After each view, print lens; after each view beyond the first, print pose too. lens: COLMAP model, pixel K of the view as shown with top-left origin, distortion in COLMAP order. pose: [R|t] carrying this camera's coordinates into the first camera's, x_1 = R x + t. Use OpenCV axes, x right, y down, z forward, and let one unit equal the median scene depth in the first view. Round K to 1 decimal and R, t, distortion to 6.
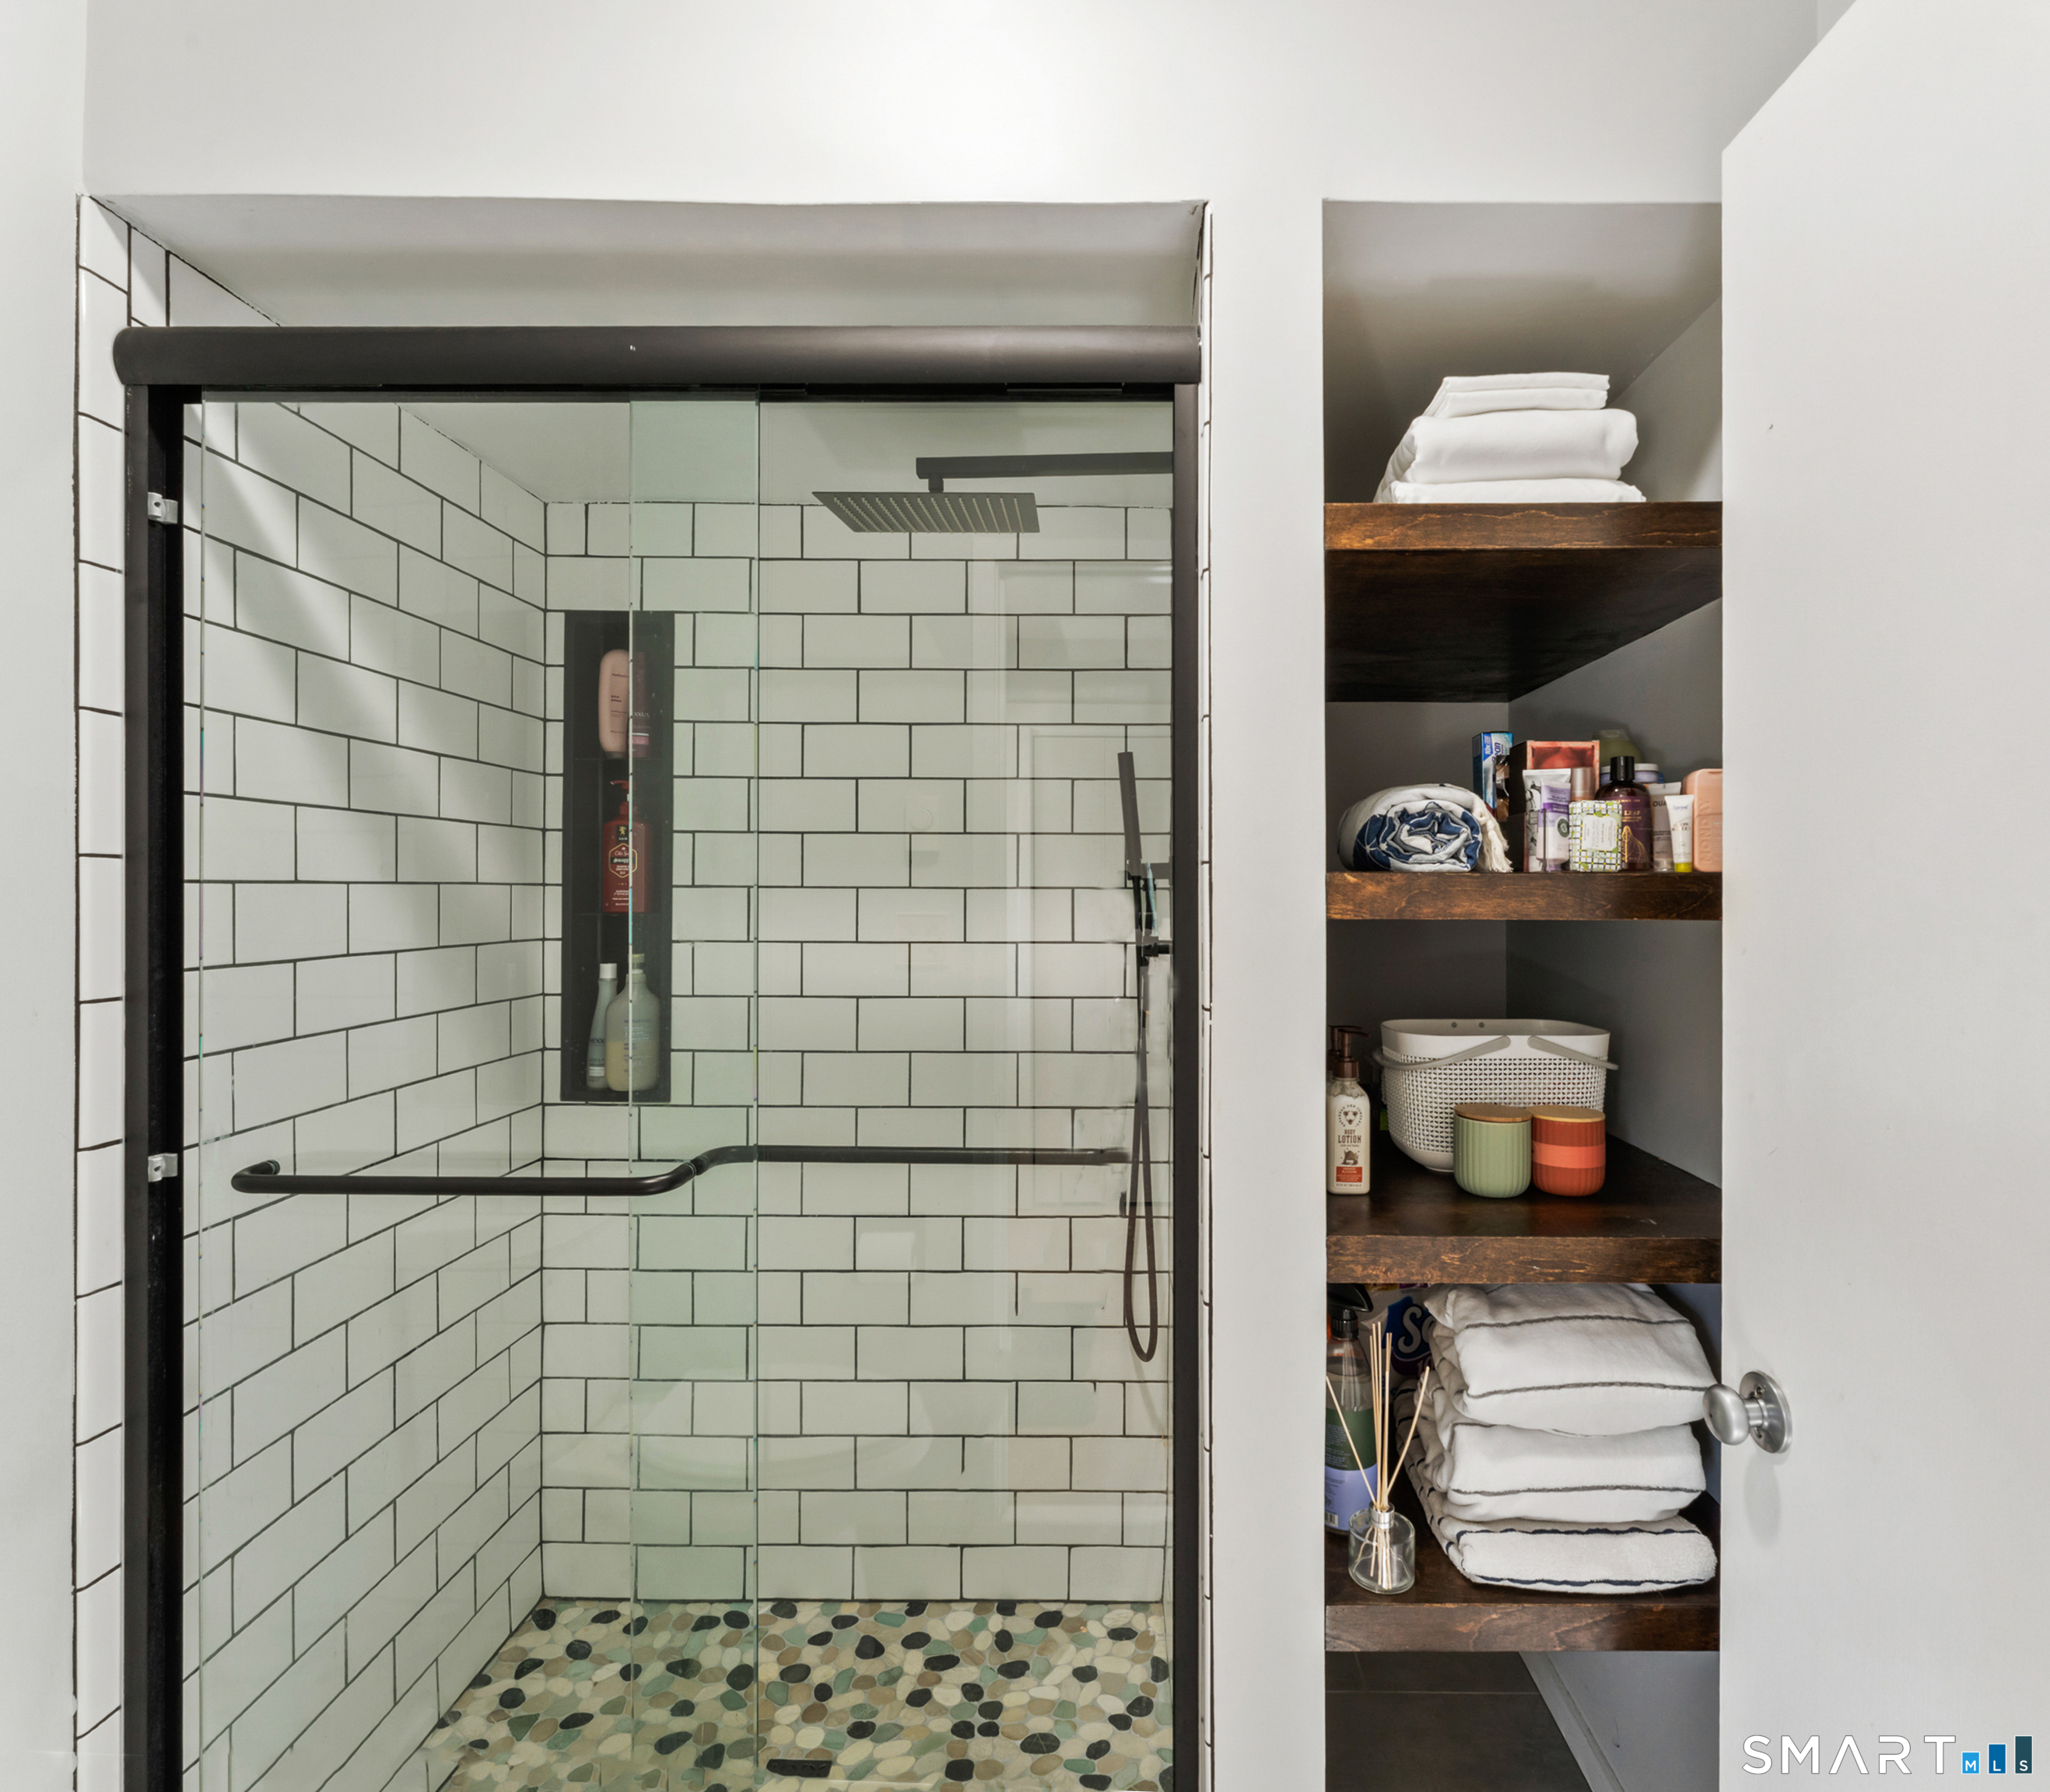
lens RADIAL K [[917.5, 0, 1033.8], [0, 917.5, 895.3], [0, 0, 1]] dist [0.003788, -0.000462]
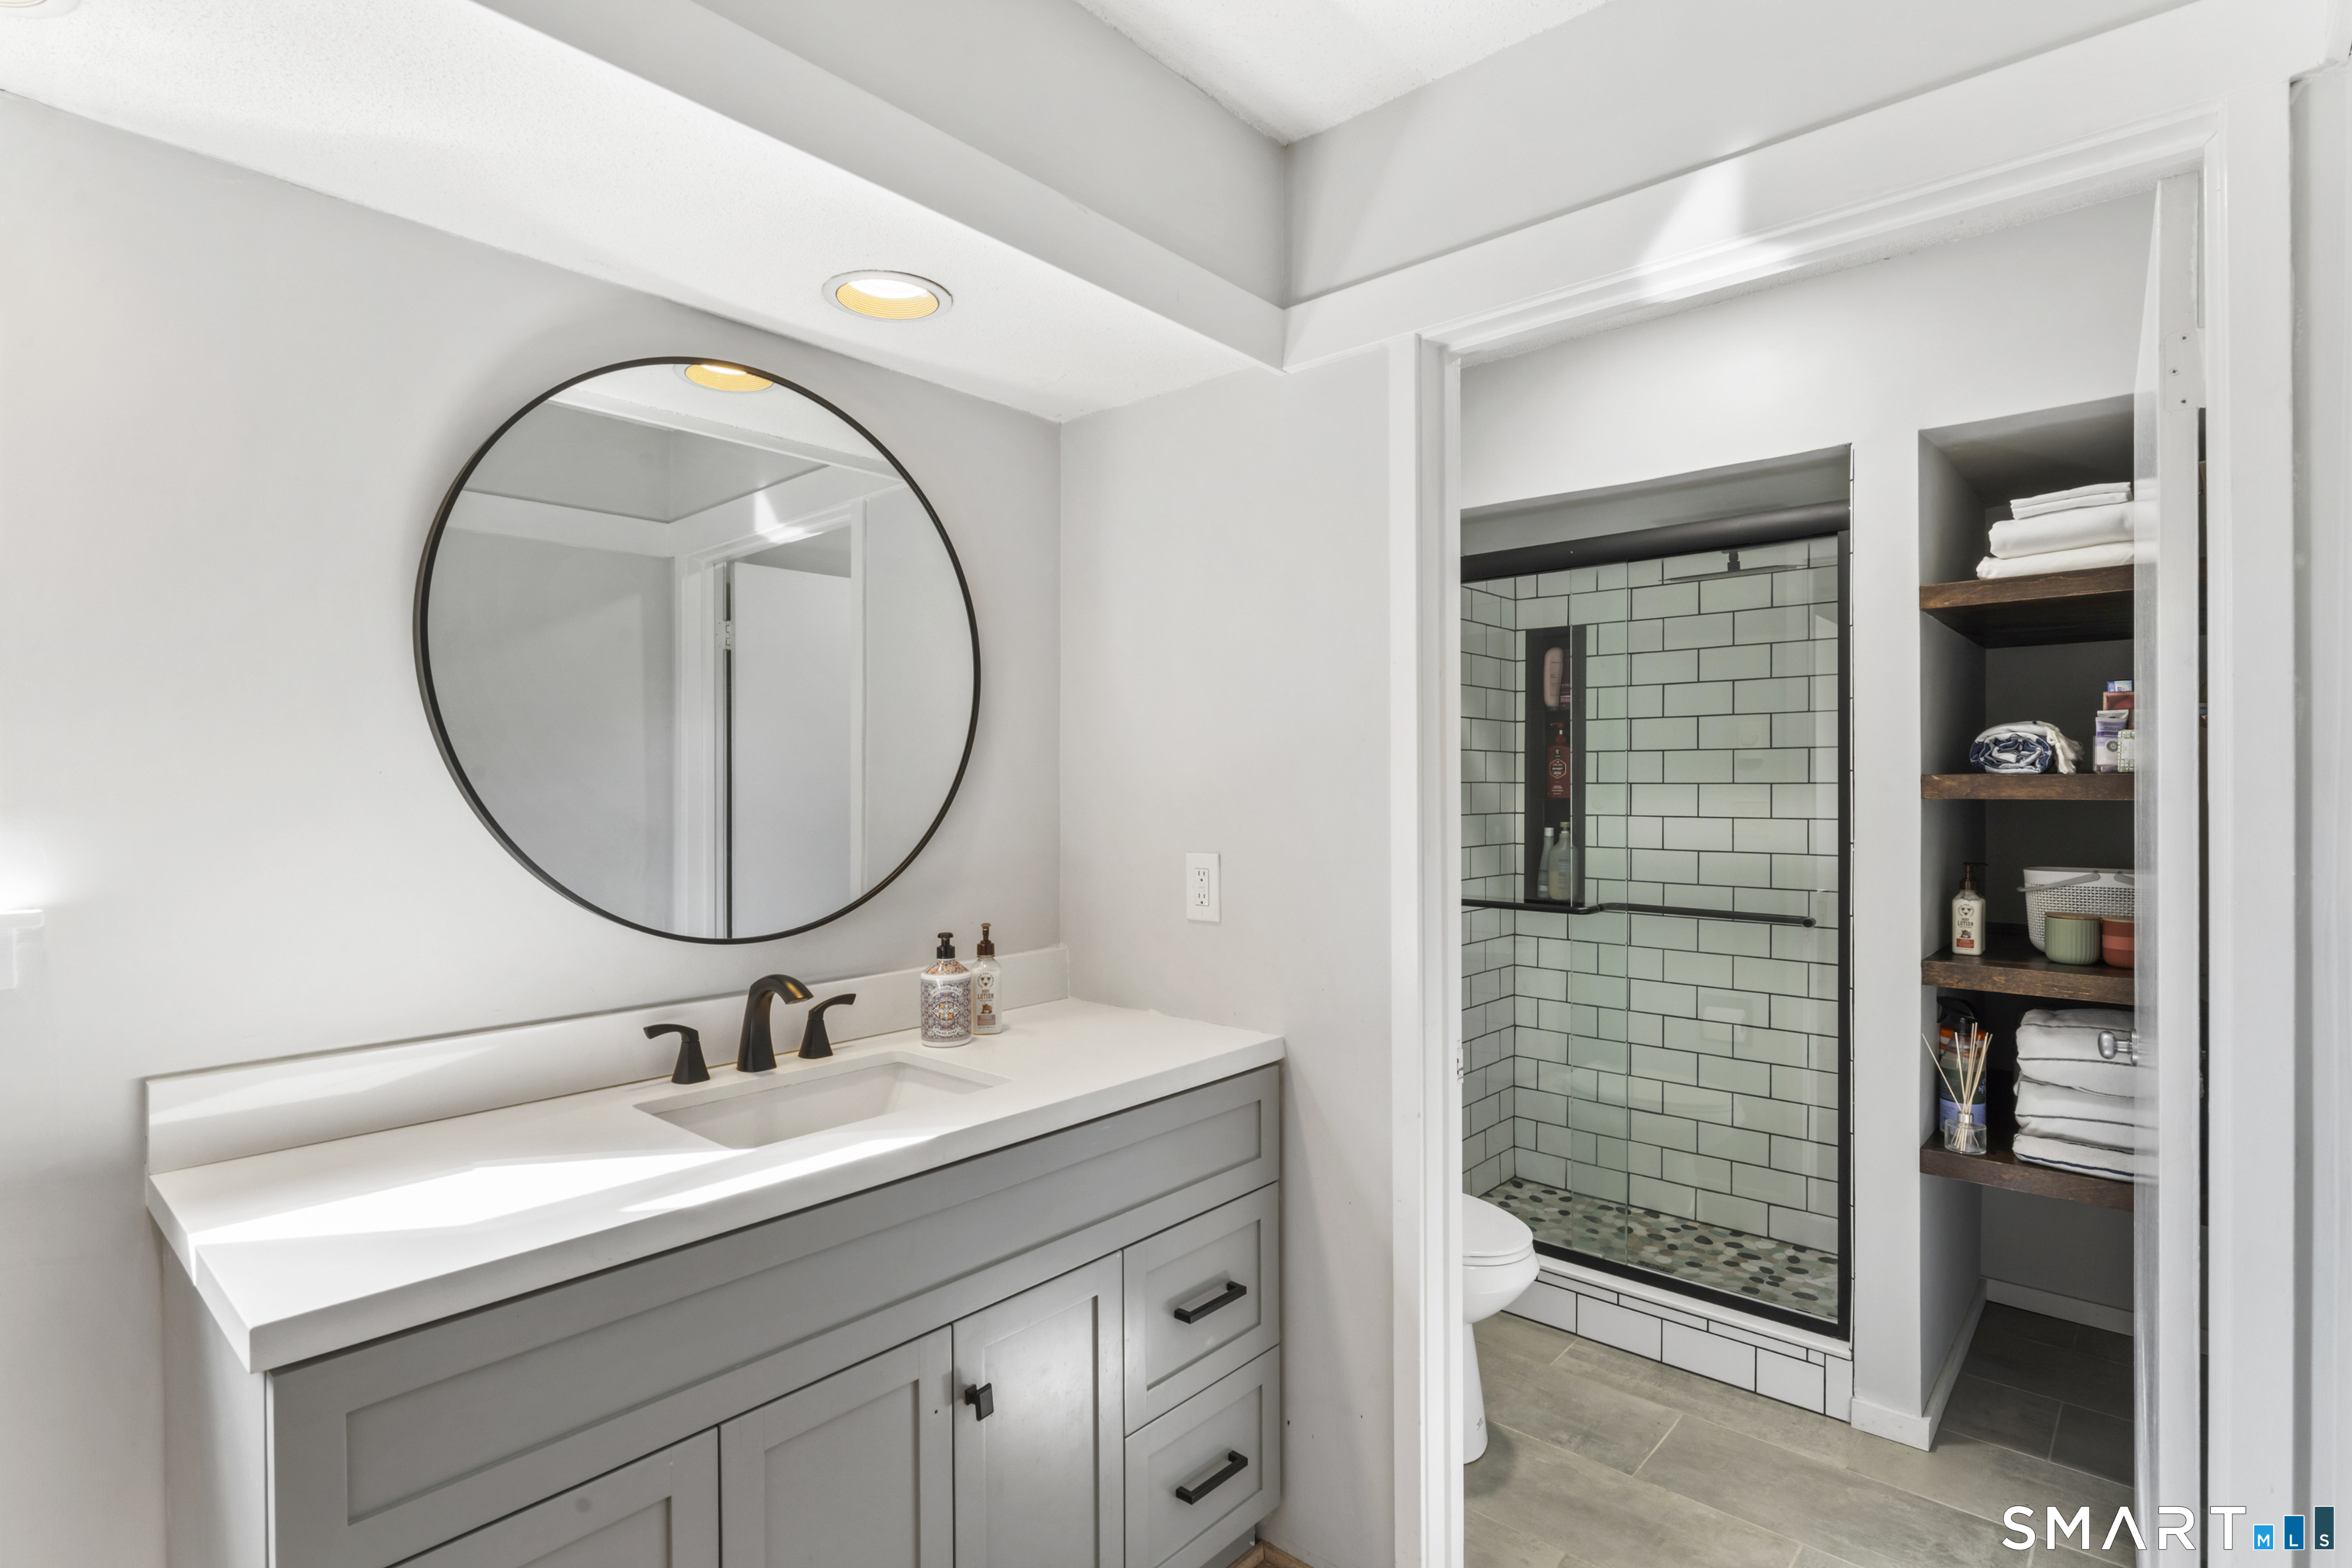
lens RADIAL K [[1134.1, 0, 1173.4], [0, 1134.1, 787.0], [0, 0, 1]] dist [-0.013544, -0.000088]
pose [[0.757064, -0.003301, -0.653332, 0.425367], [0.000102, 0.999988, -0.004935, 0.007813], [0.653341, 0.003670, 0.757055, -1.158007]]
